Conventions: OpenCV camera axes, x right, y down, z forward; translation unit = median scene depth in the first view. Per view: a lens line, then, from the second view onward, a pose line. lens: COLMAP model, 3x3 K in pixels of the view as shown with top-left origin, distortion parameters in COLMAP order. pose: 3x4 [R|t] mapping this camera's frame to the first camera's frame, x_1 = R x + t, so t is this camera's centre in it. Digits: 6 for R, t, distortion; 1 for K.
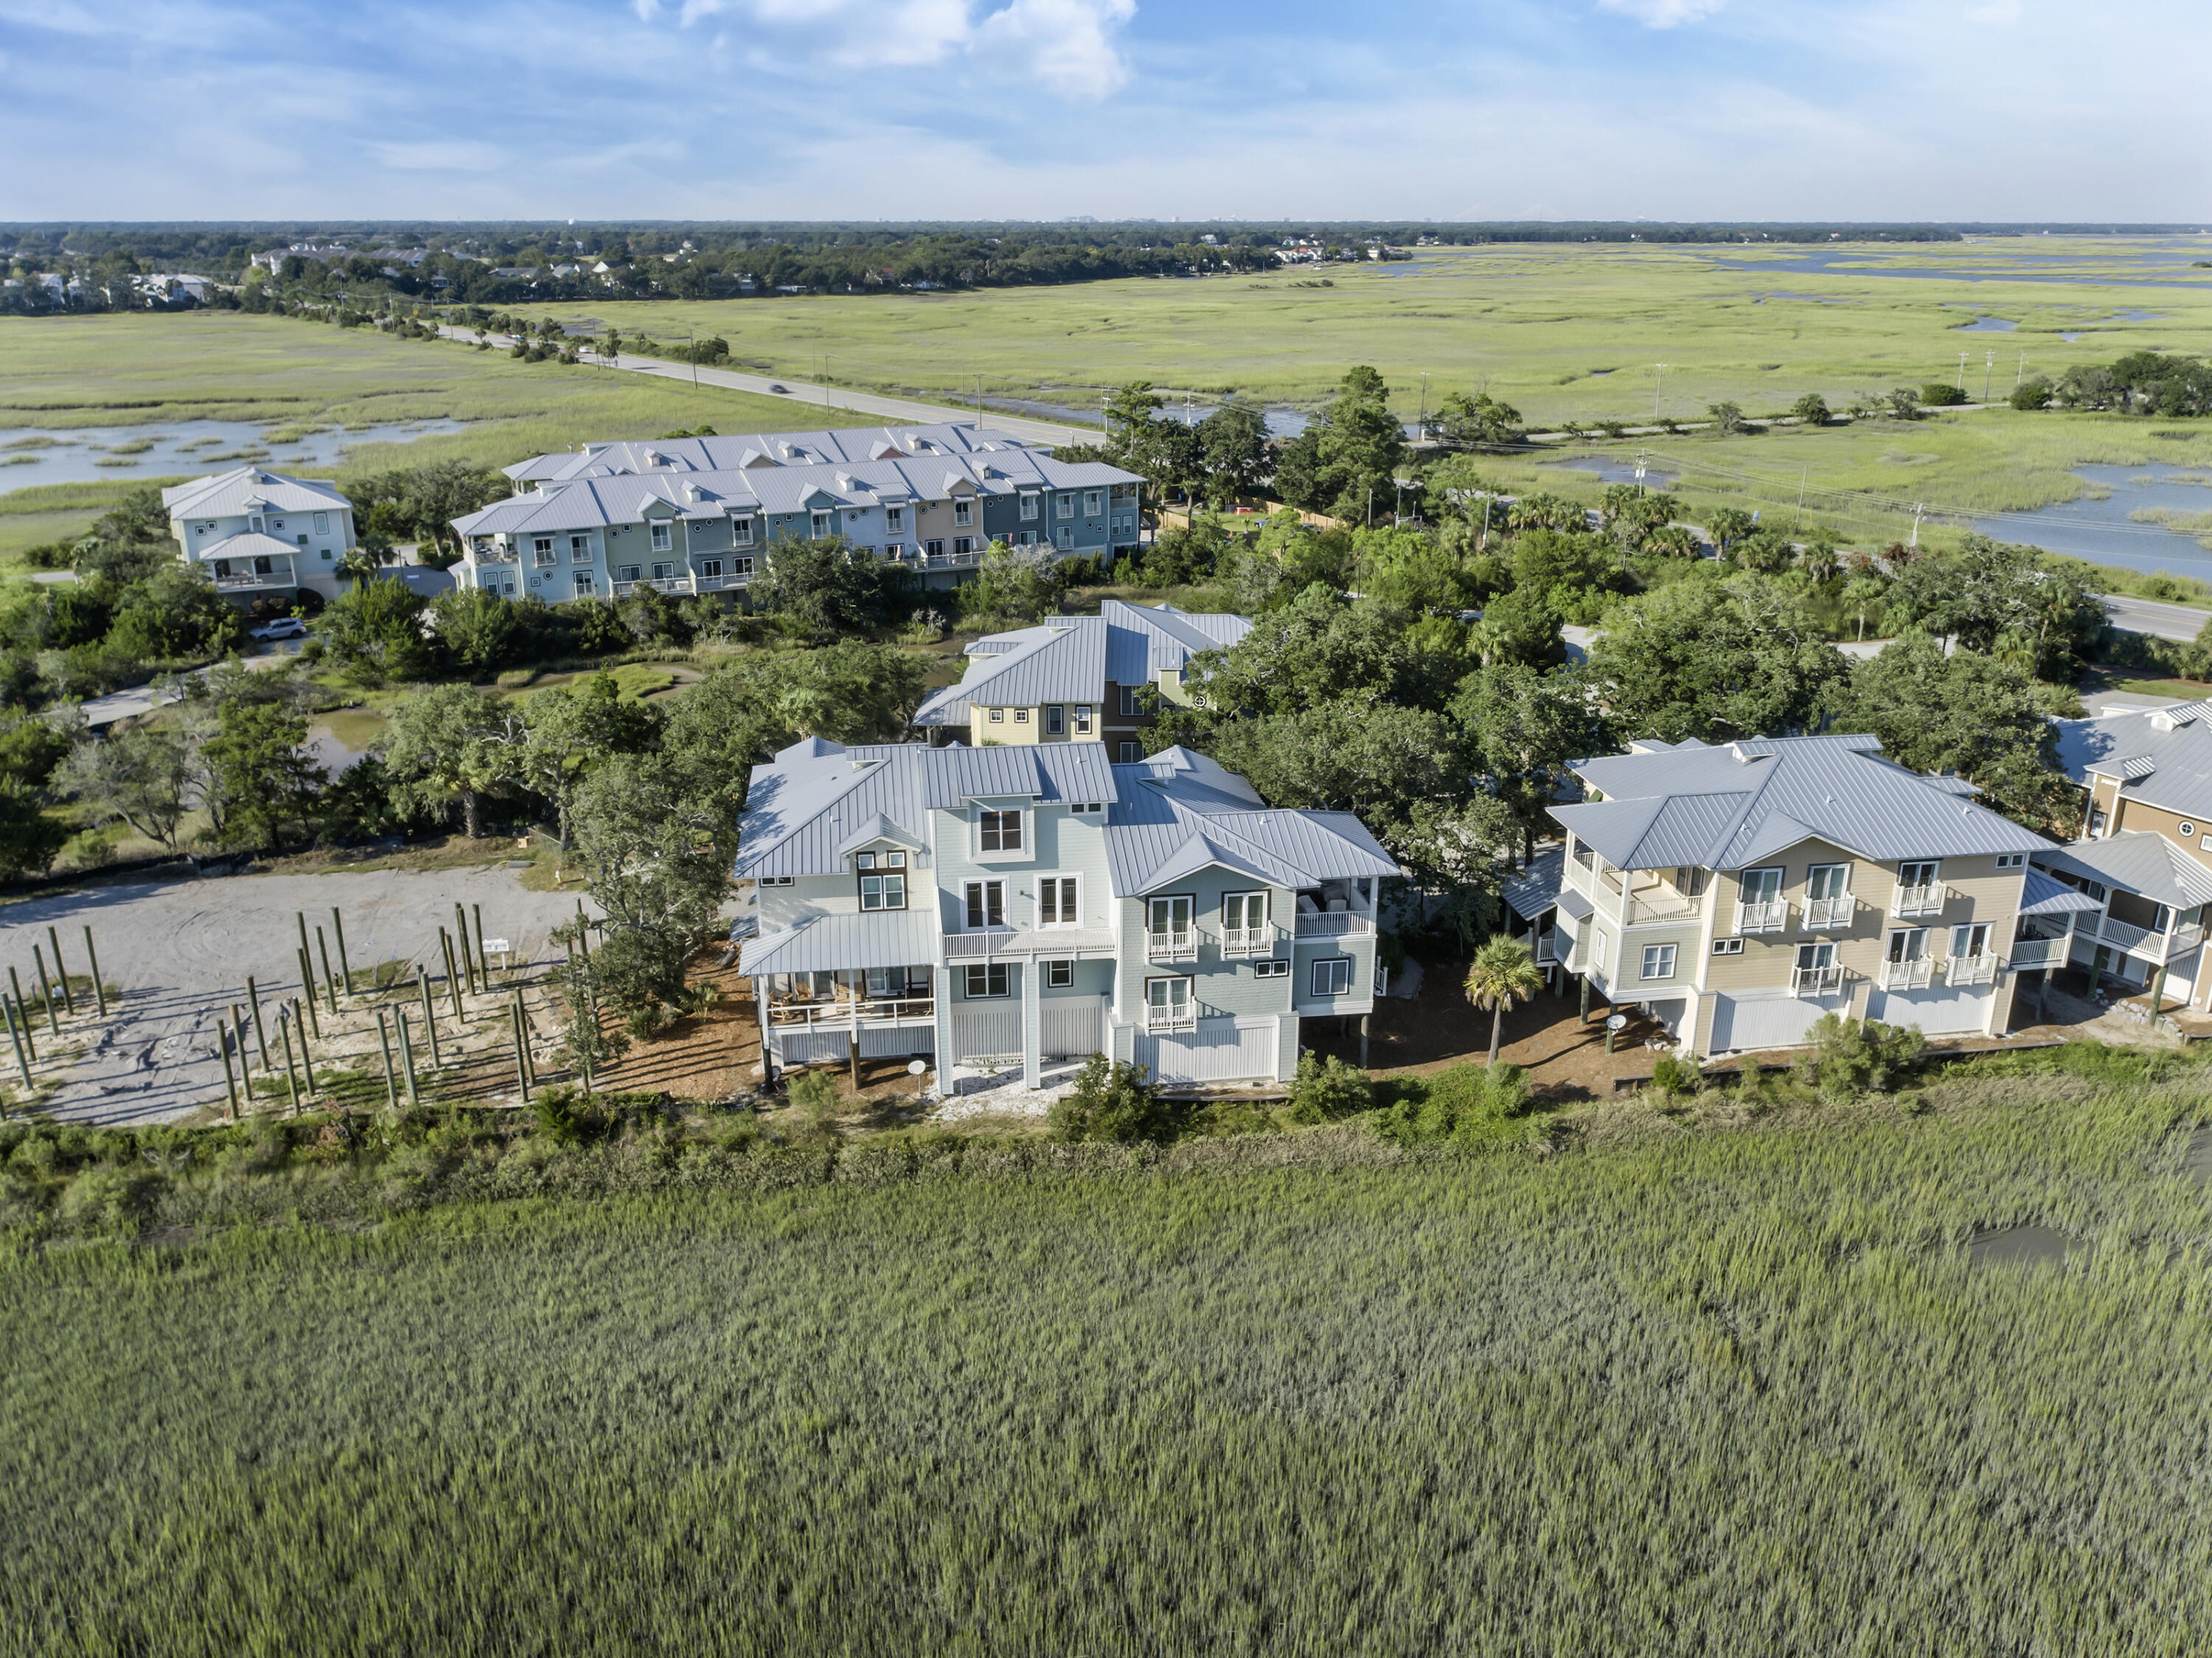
lens RADIAL K [[1727.9, 0, 1106.0], [0, 1727.9, 829.0], [0, 0, 1]] dist [-0.014436, -0.000406]
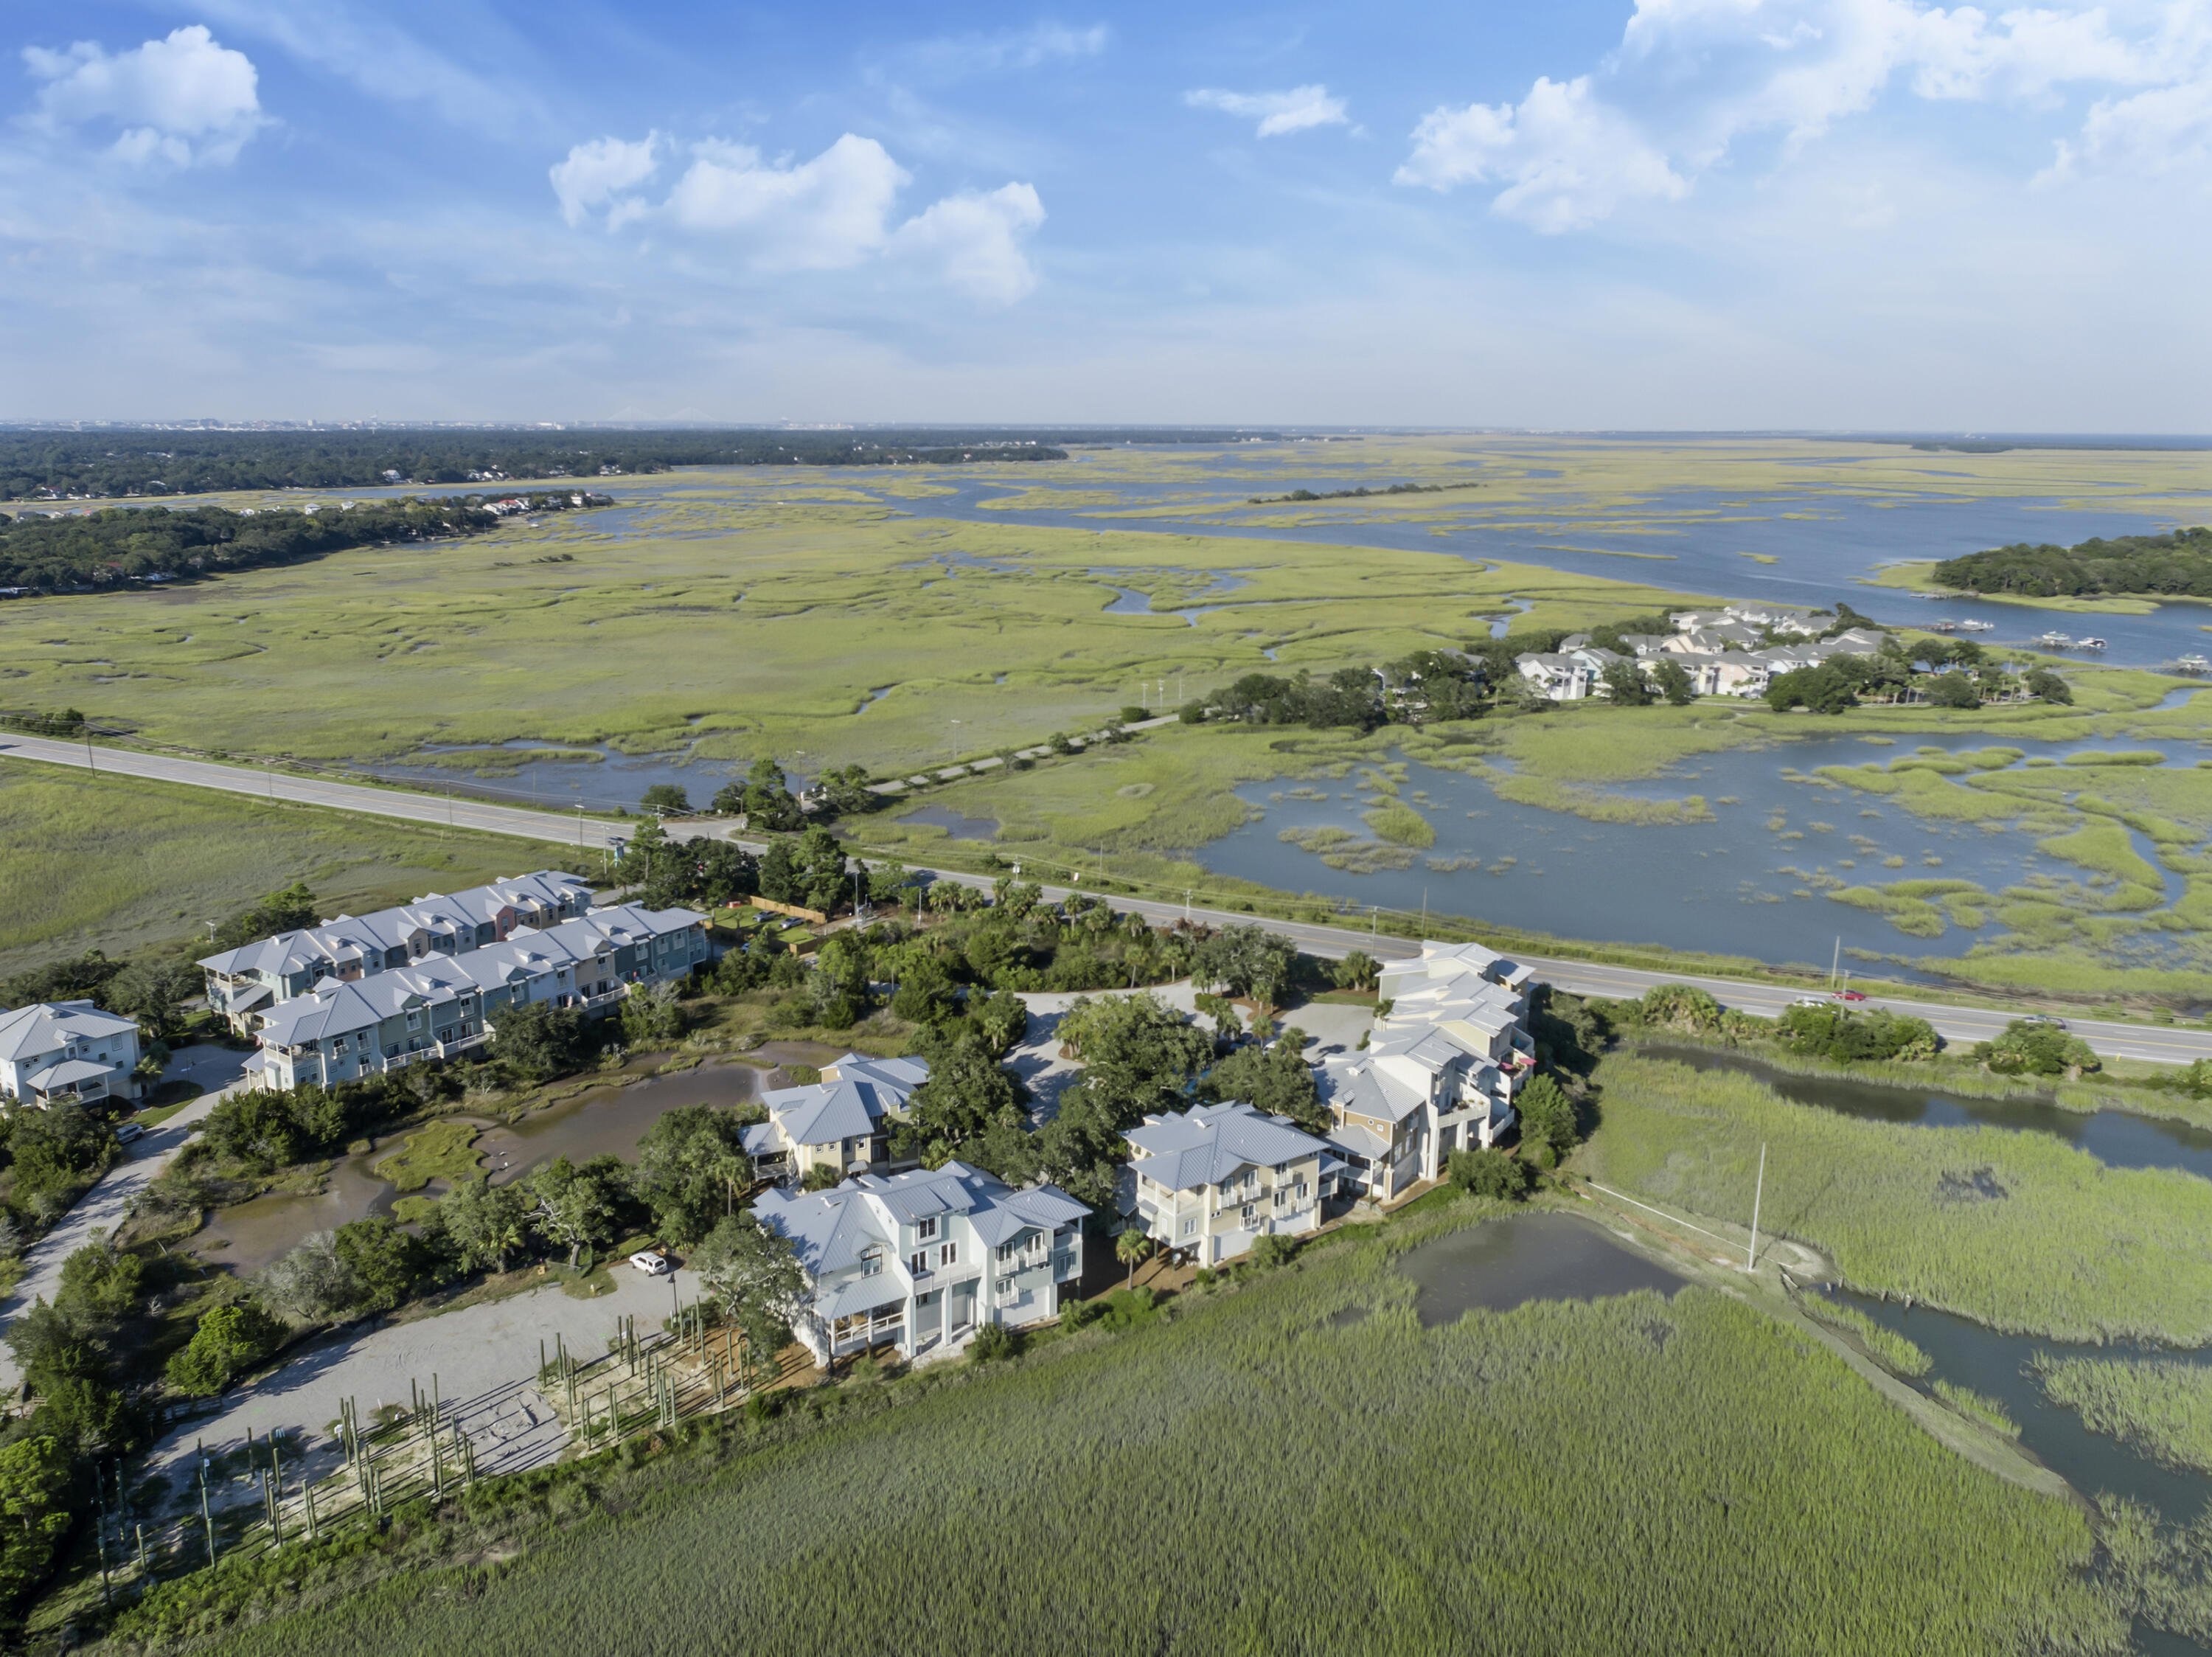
lens RADIAL K [[1743.8, 0, 1100.1], [0, 1743.8, 764.2], [0, 0, 1]] dist [-0.009752, -0.002187]
pose [[0.894031, -0.081283, 0.440571, -0.745722], [0.141848, 0.984167, -0.106273, -0.294581], [-0.424957, 0.157506, 0.891405, -1.093522]]
